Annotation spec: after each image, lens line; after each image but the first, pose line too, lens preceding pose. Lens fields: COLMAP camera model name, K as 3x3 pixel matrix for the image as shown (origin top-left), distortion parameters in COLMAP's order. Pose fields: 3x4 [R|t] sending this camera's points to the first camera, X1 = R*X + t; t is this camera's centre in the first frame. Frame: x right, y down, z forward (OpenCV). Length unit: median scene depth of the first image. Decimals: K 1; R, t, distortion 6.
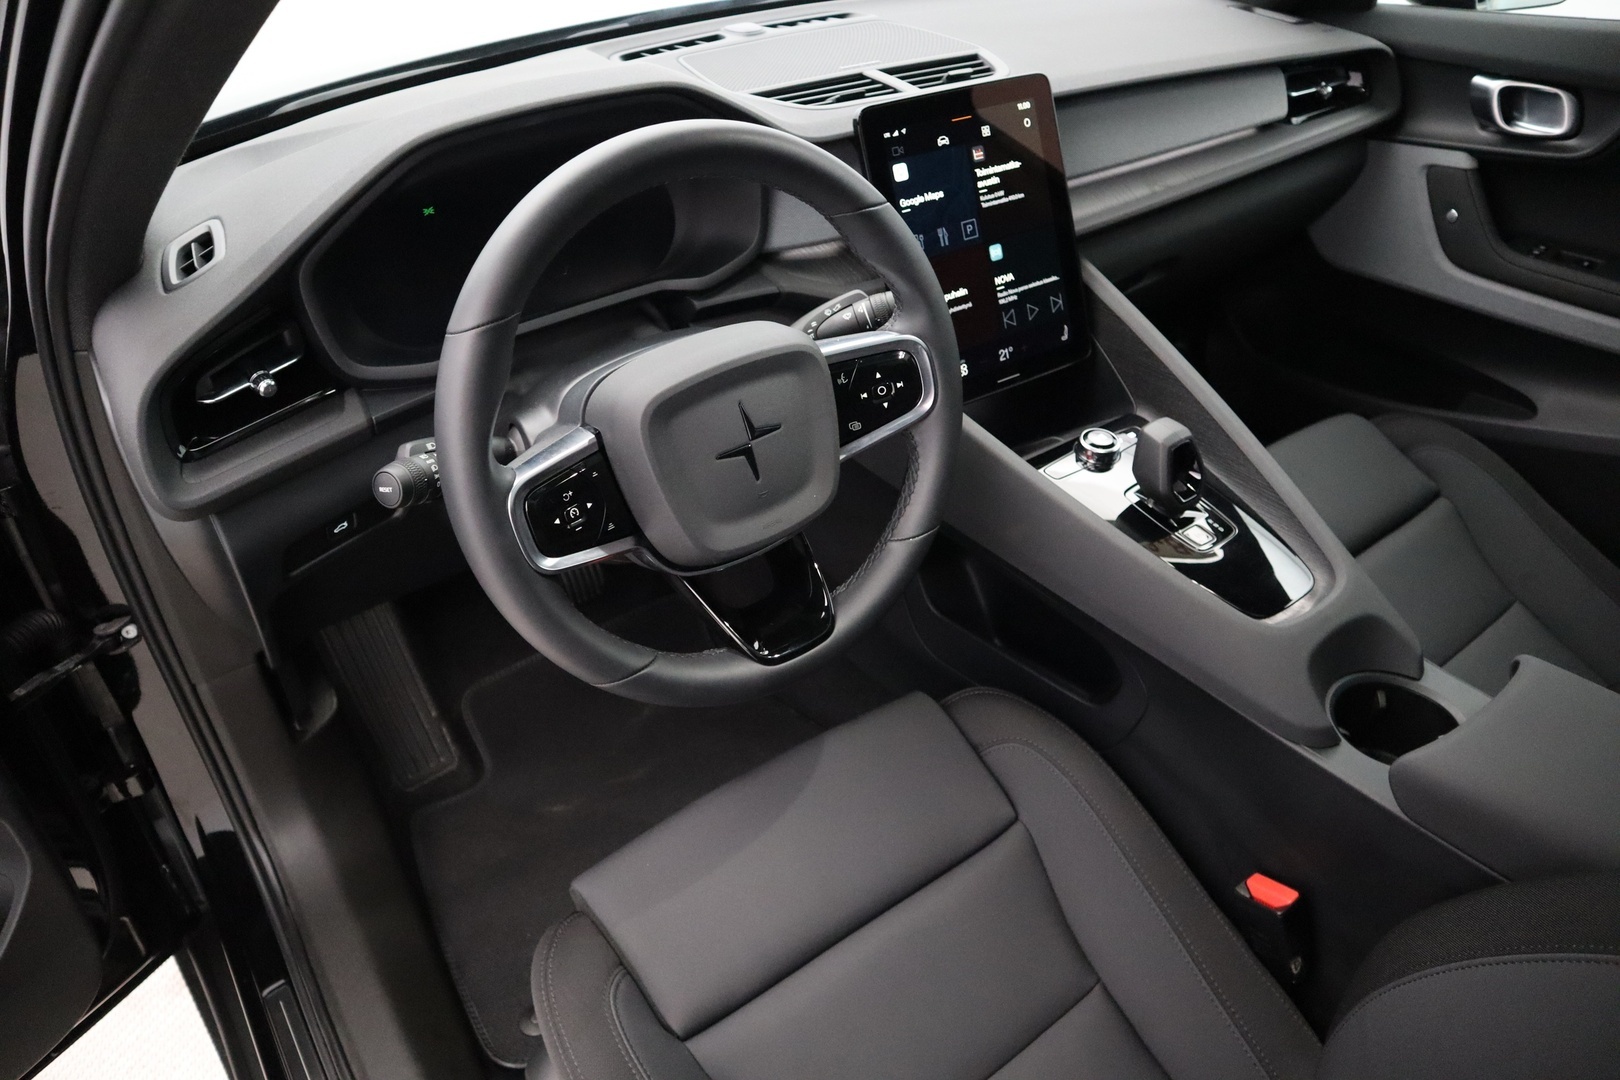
lens RADIAL K [[1152.6, 0, 809.9], [0, 1152.6, 540.3], [0, 0, 1]] dist [-0.117912, 0.079429]
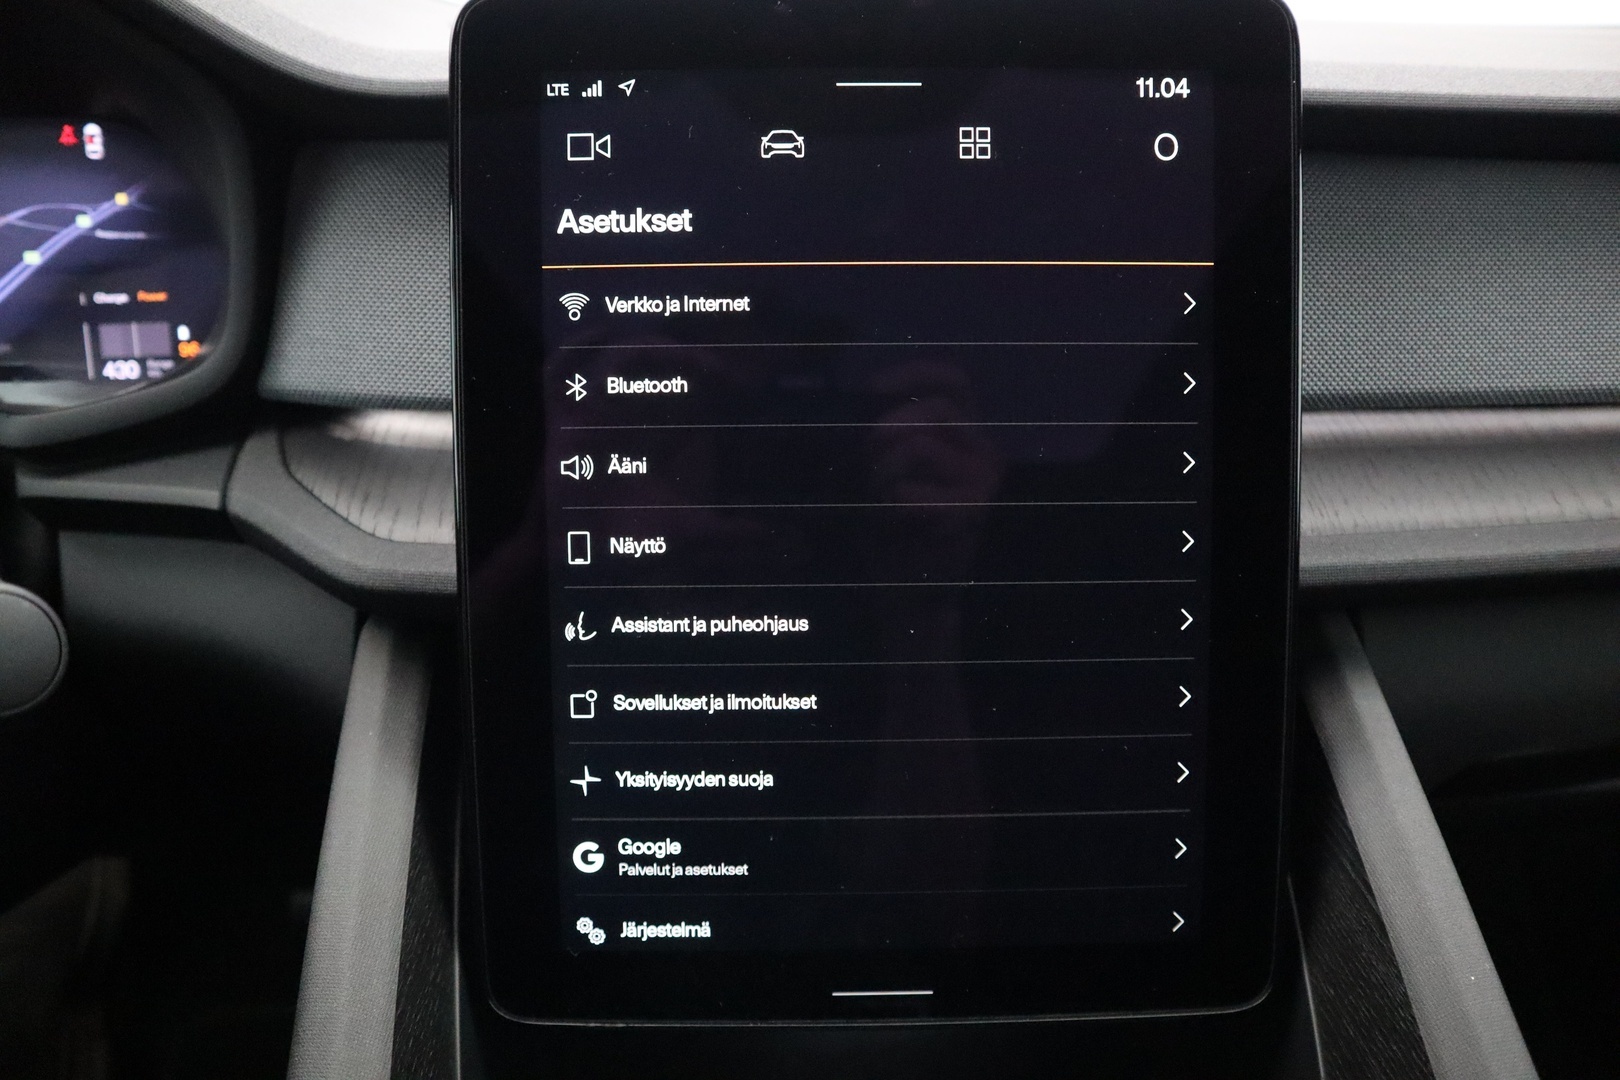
lens RADIAL K [[1152.6, 0, 812.2], [0, 1152.6, 539.3], [0, 0, 1]] dist [-0.117912, 0.079429]
pose [[0.842389, 0.245463, -0.479718, 0.275612], [-0.329525, 0.939030, -0.098164, -0.221822], [0.426374, 0.240771, 0.871914, 0.743155]]
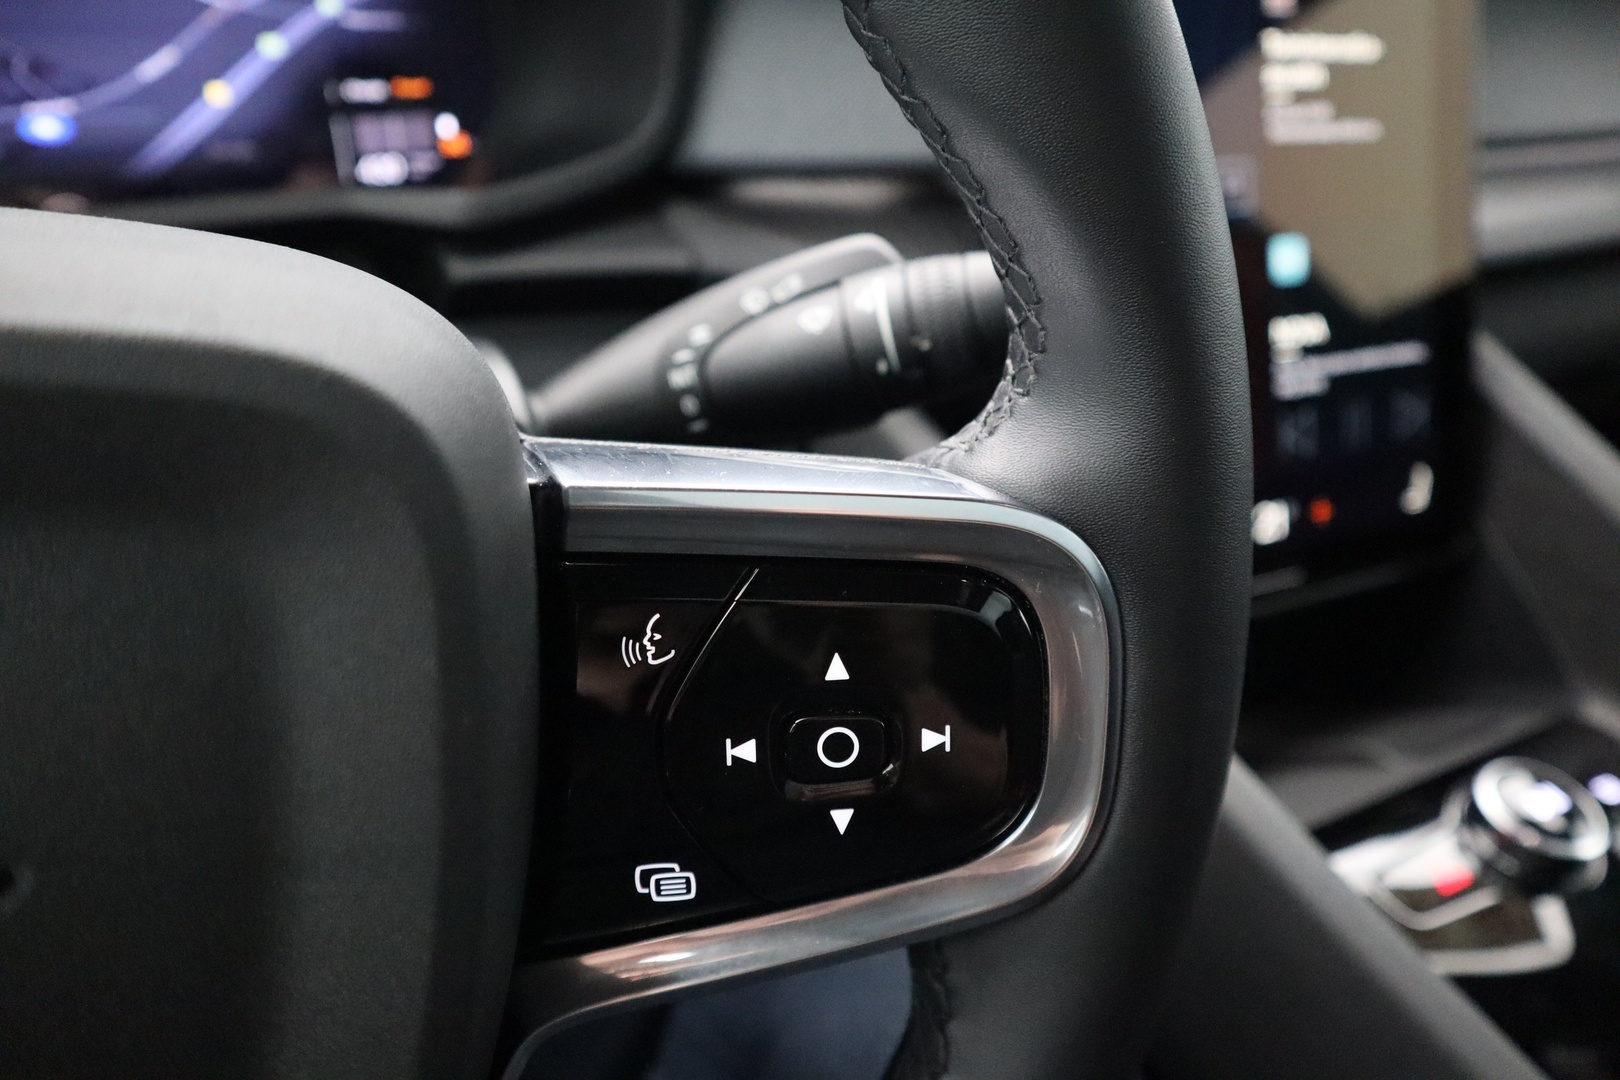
lens RADIAL K [[1152.6, 0, 809.7], [0, 1152.6, 543.3], [0, 0, 1]] dist [-0.117912, 0.079429]
pose [[0.982787, 0.149727, -0.108220, 0.058715], [-0.158772, 0.984036, -0.080409, -0.101135], [0.094453, 0.096207, 0.990870, 0.617377]]
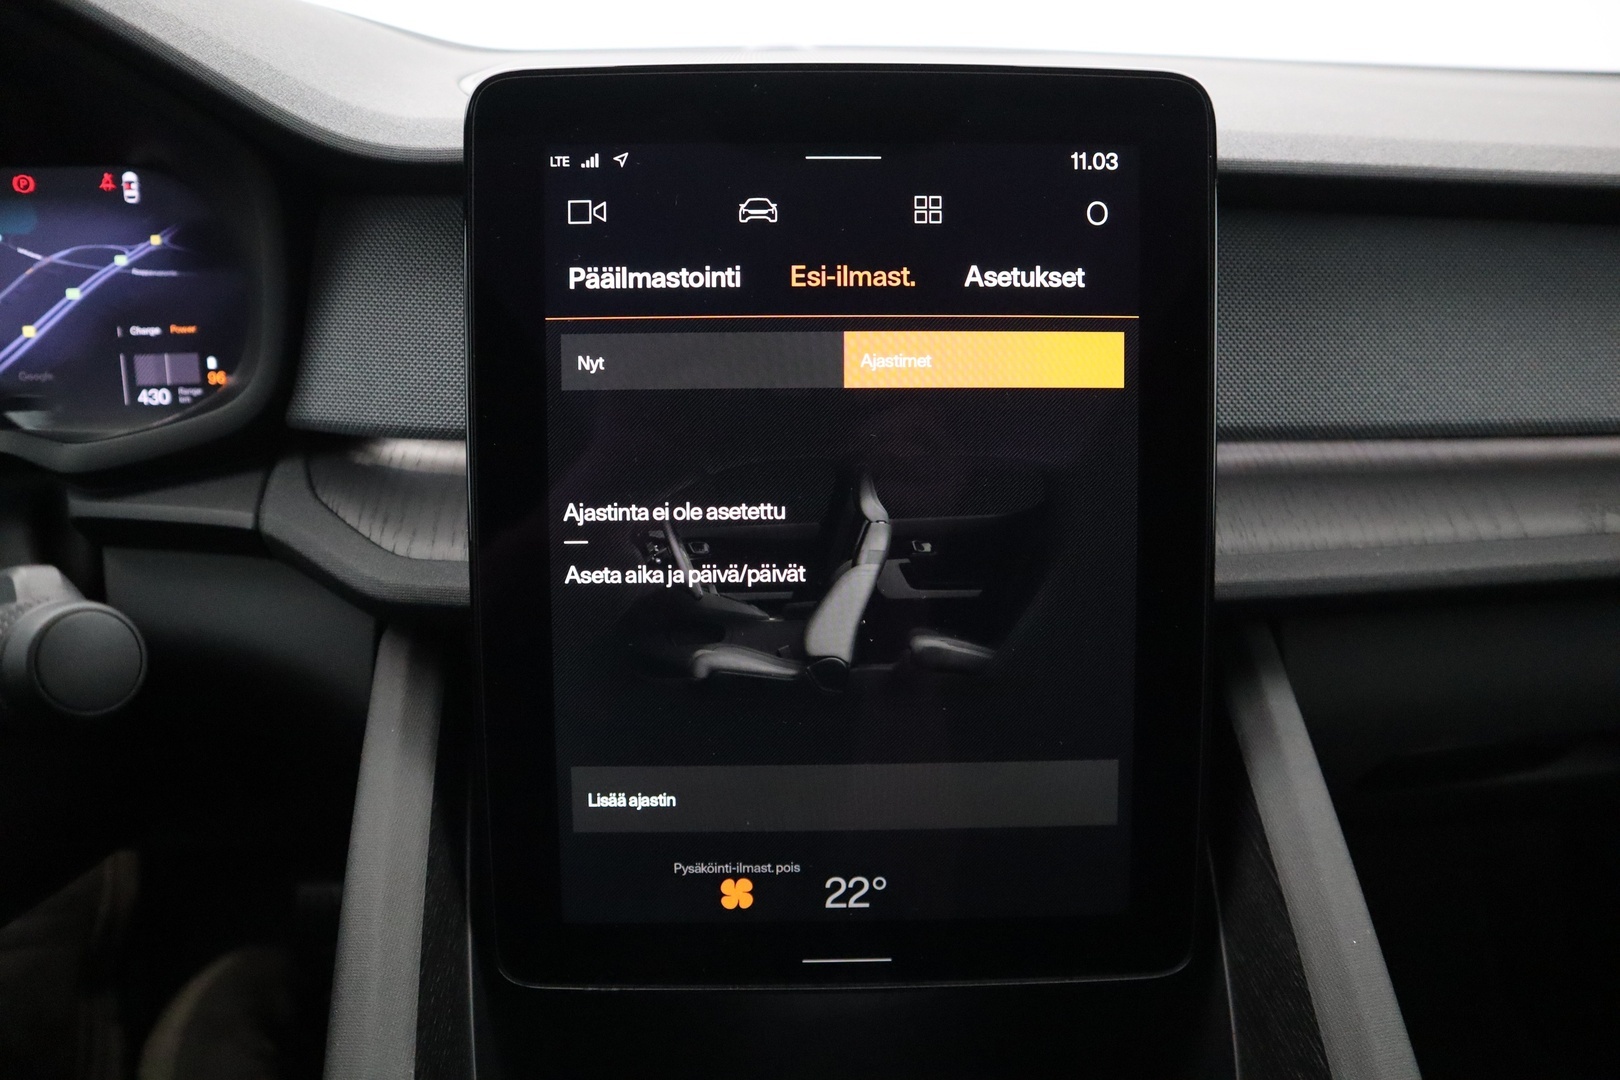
lens RADIAL K [[1152.6, 0, 816.1], [0, 1152.6, 540.1], [0, 0, 1]] dist [-0.117912, 0.079429]
pose [[0.846565, 0.246227, -0.471910, 0.297679], [-0.329852, 0.938501, -0.102047, -0.224741], [0.417761, 0.242050, 0.875721, 0.711034]]
